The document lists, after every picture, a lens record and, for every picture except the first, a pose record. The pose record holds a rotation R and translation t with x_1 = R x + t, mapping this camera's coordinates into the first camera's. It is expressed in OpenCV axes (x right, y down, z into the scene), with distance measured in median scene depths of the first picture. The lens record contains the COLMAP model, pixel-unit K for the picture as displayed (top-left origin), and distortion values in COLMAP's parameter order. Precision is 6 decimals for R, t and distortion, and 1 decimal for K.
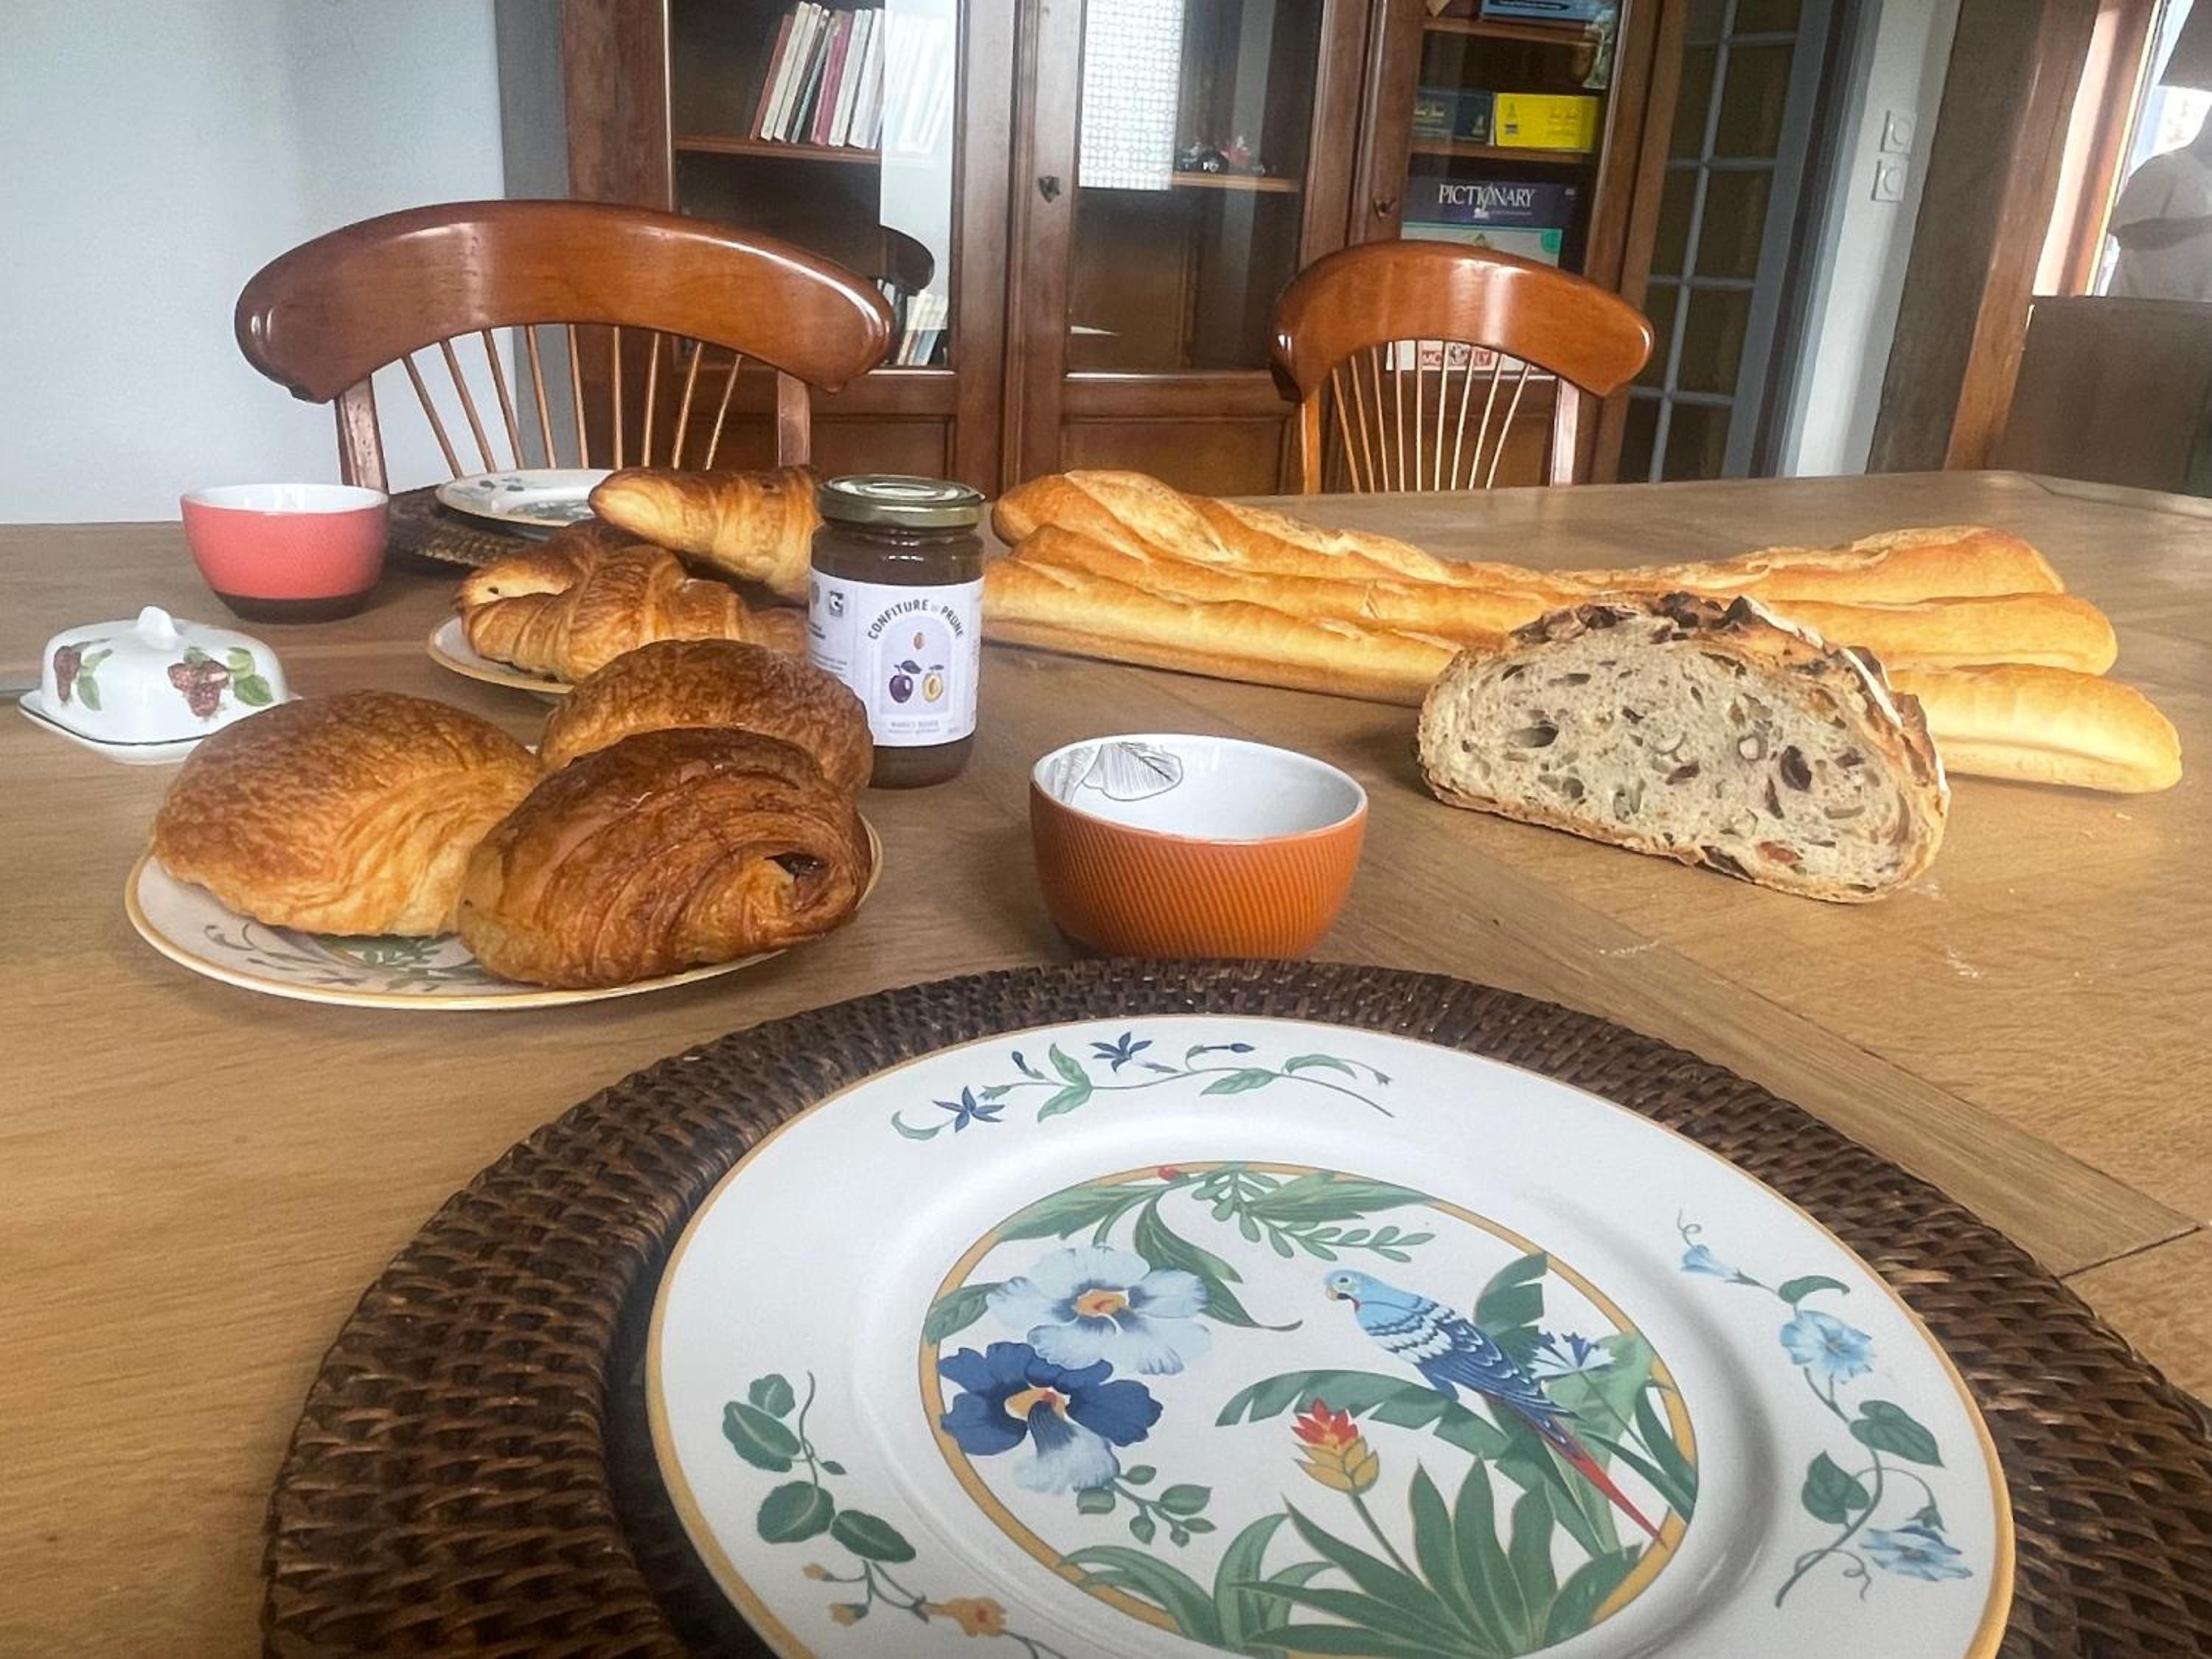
lens RADIAL K [[1631.8, 0, 1062.4], [0, 1631.8, 815.4], [0, 0, 1]] dist [0.000706, -0.005525]
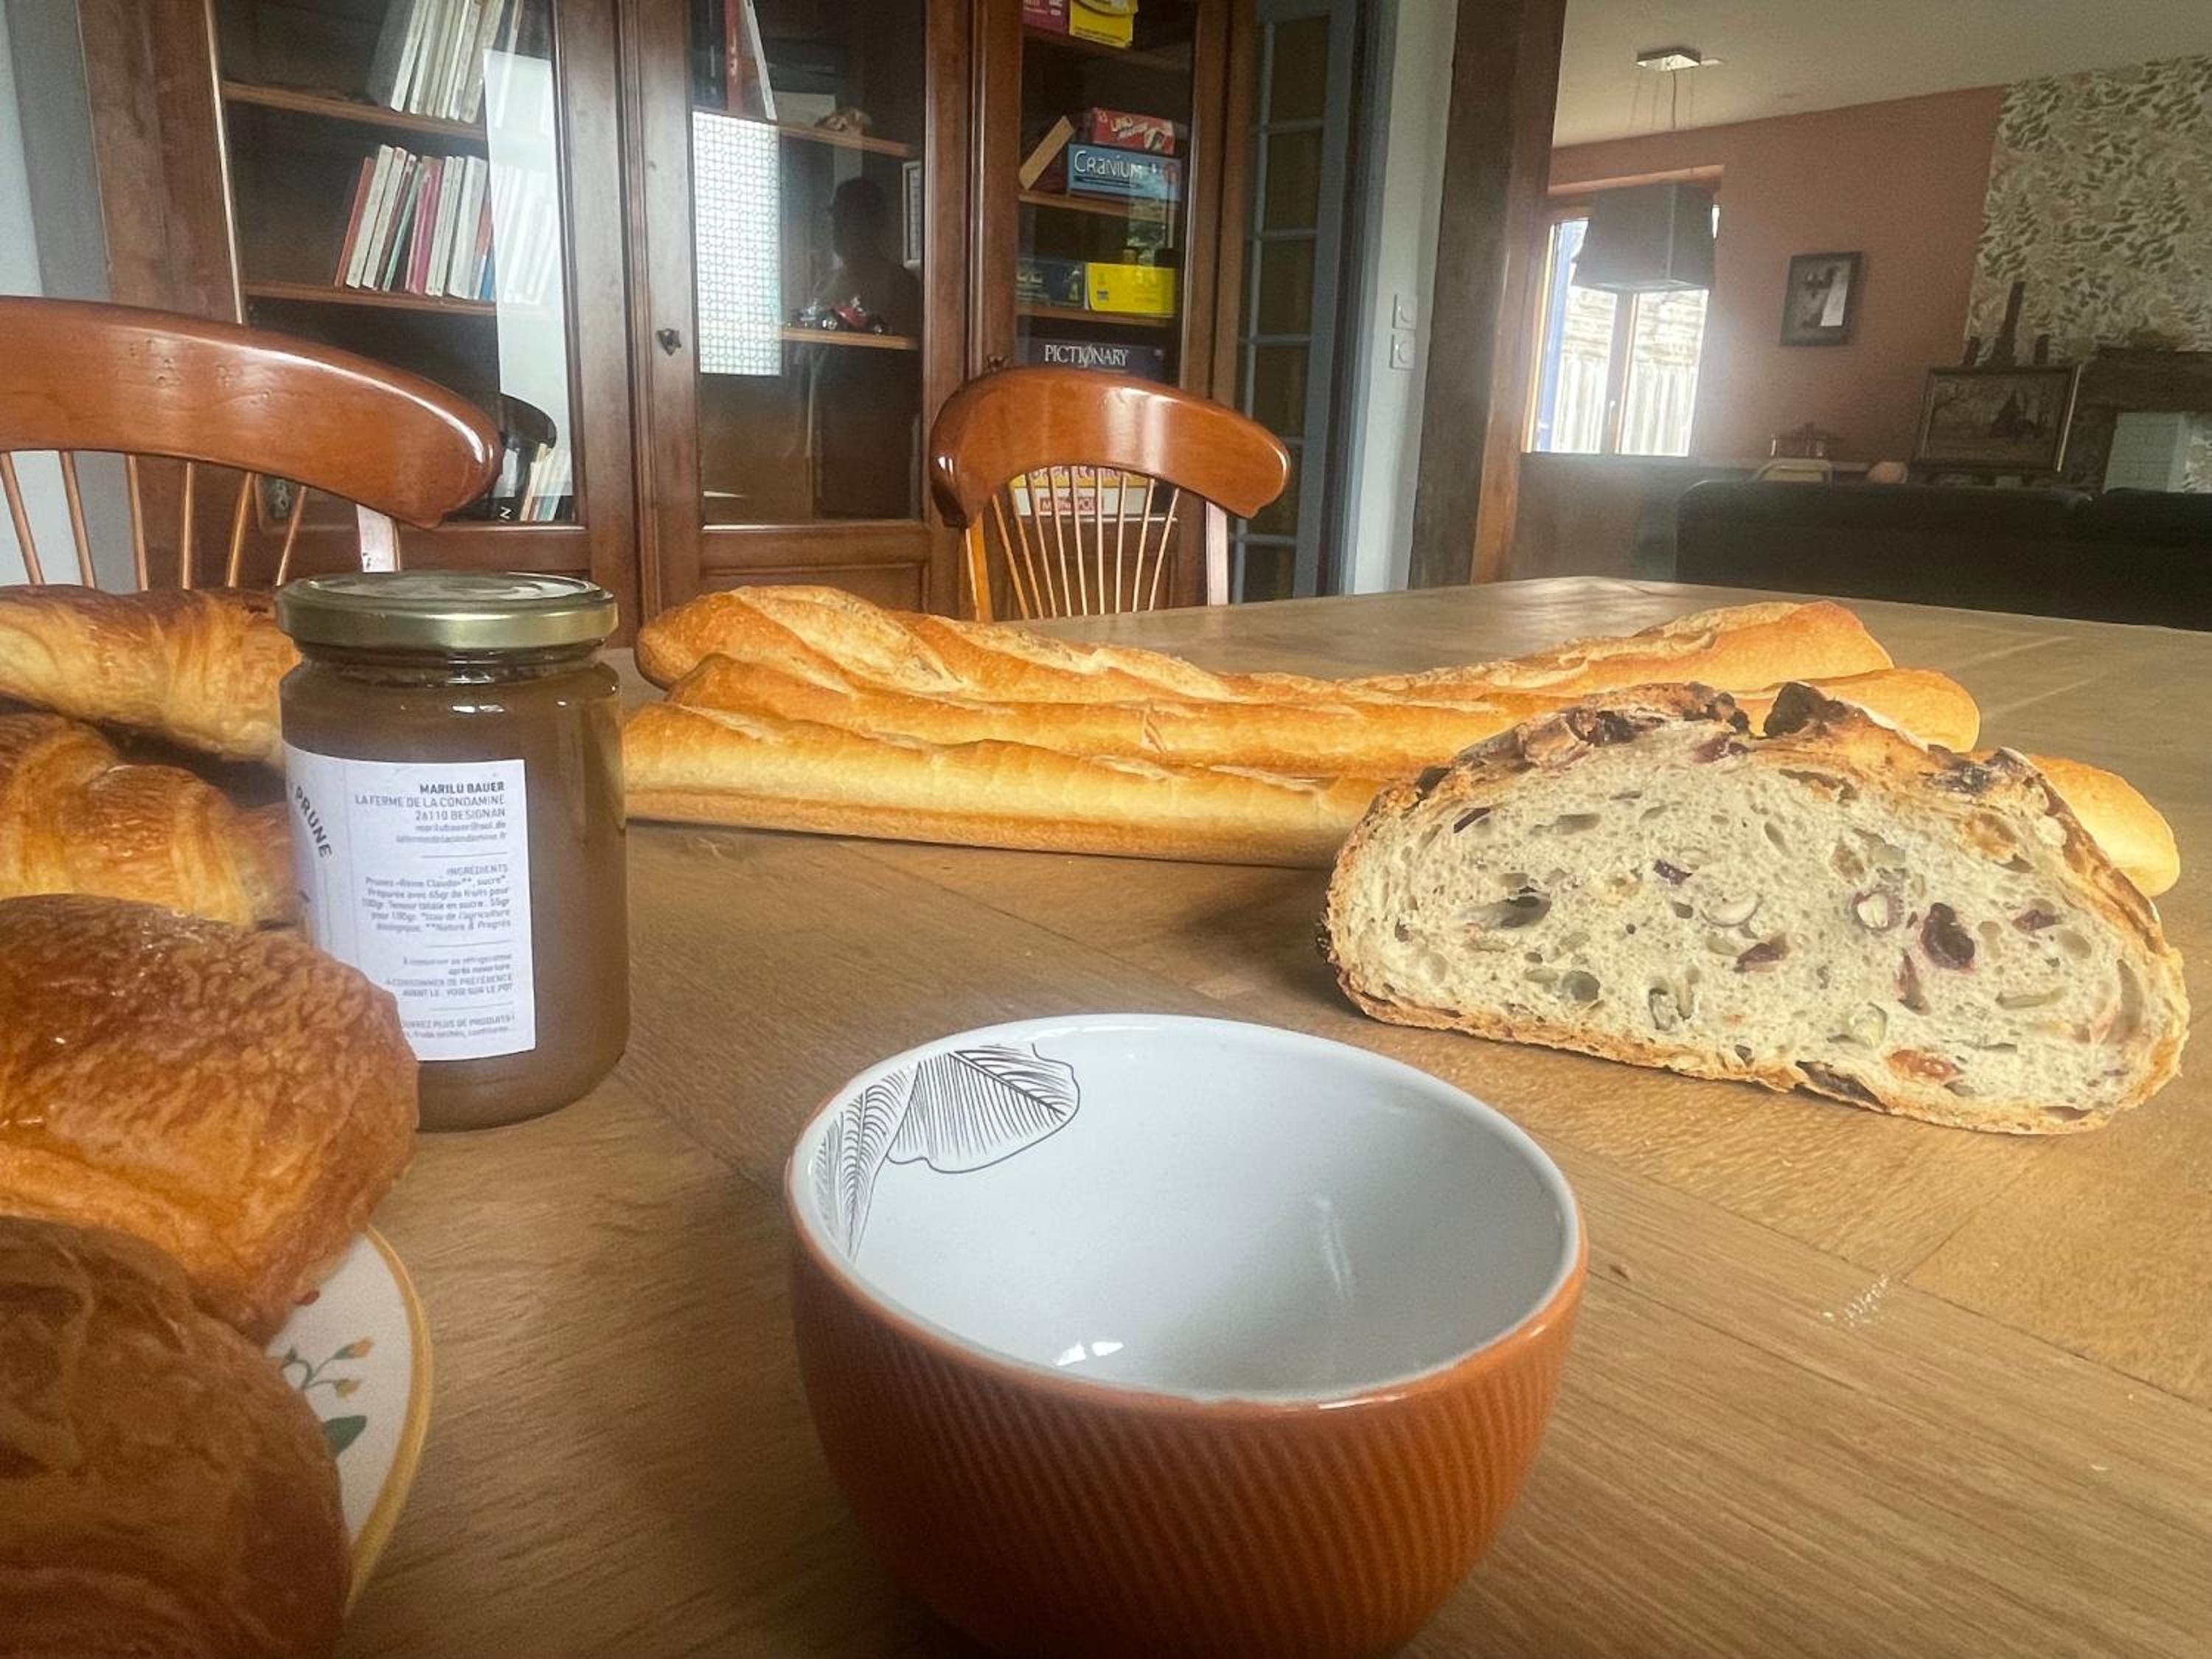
lens RADIAL K [[1428.8, 0, 1063.2], [0, 1428.8, 818.0], [0, 0, 1]] dist [0.000268, -0.004945]
pose [[0.968040, -0.080025, 0.237687, -0.020376], [0.097772, 0.993160, -0.063824, -0.062817], [-0.230954, 0.085024, 0.969243, 0.444702]]
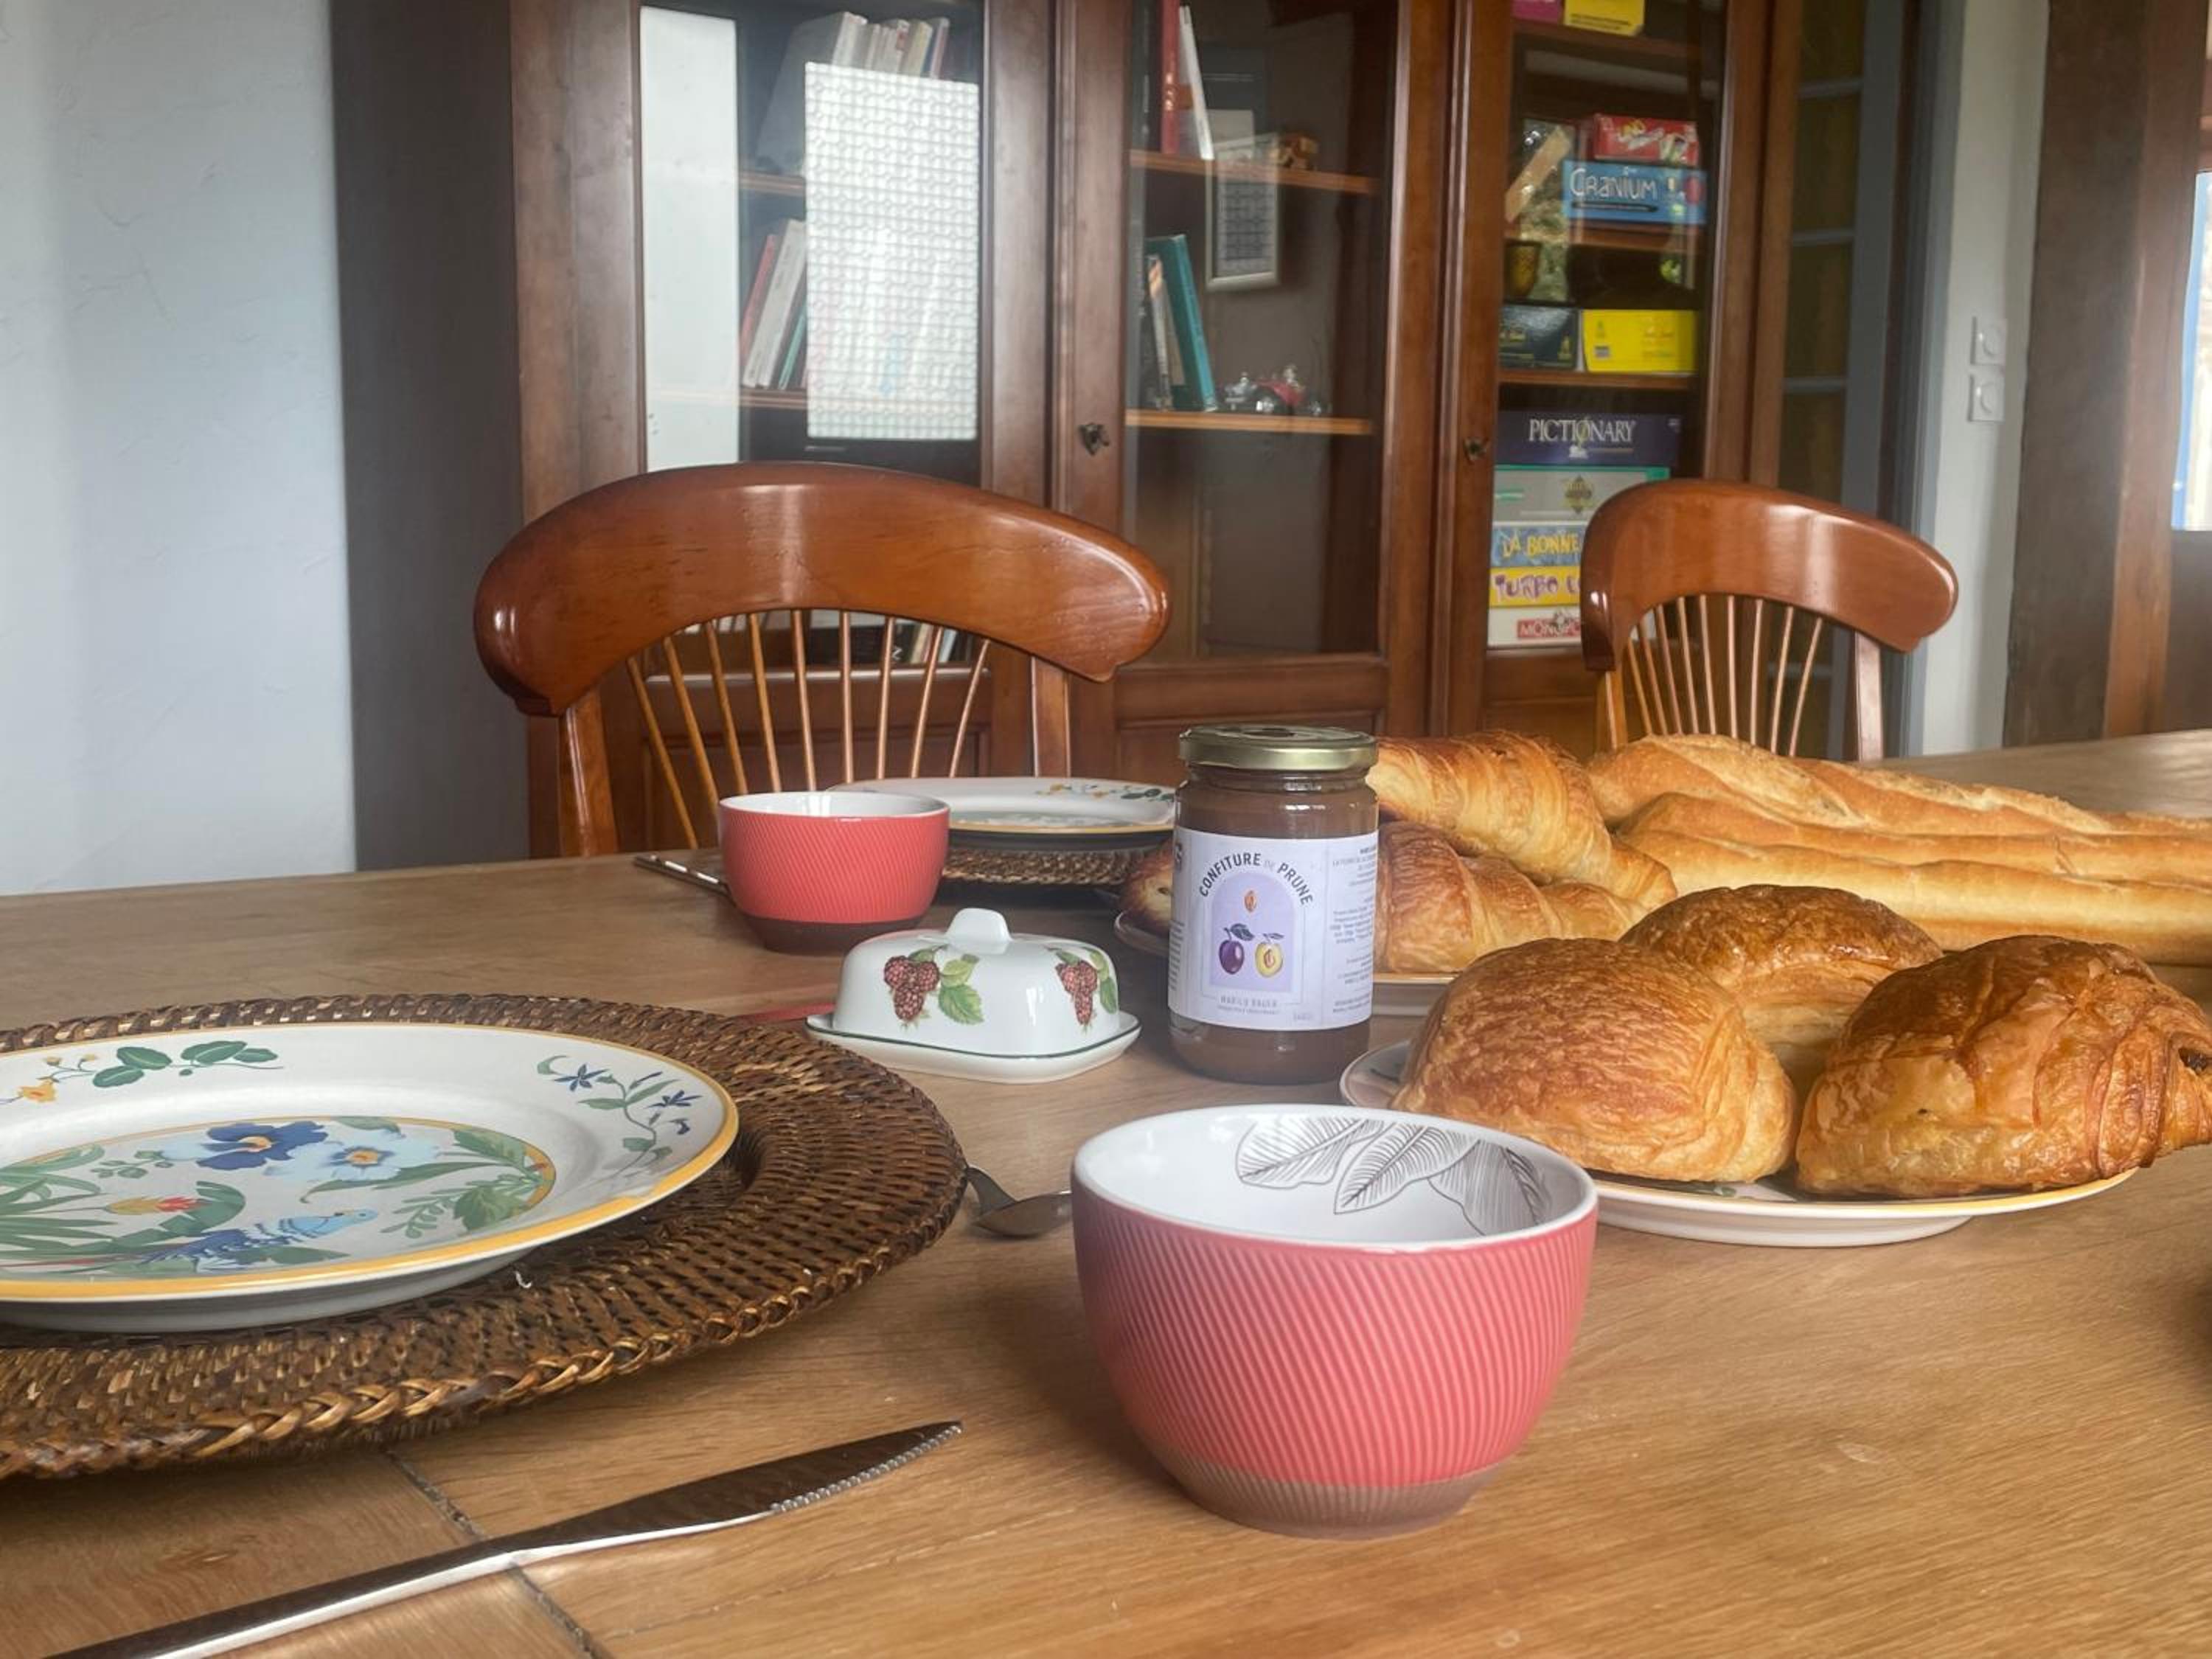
lens RADIAL K [[2346.7, 0, 1106.0], [0, 2346.7, 829.5], [0, 0, 1]] dist [0.107296, -0.192053]
pose [[0.986485, -0.054089, 0.154664, -0.646372], [0.084154, 0.977183, -0.195018, 0.075761], [-0.140587, 0.205398, 0.968528, -0.211374]]
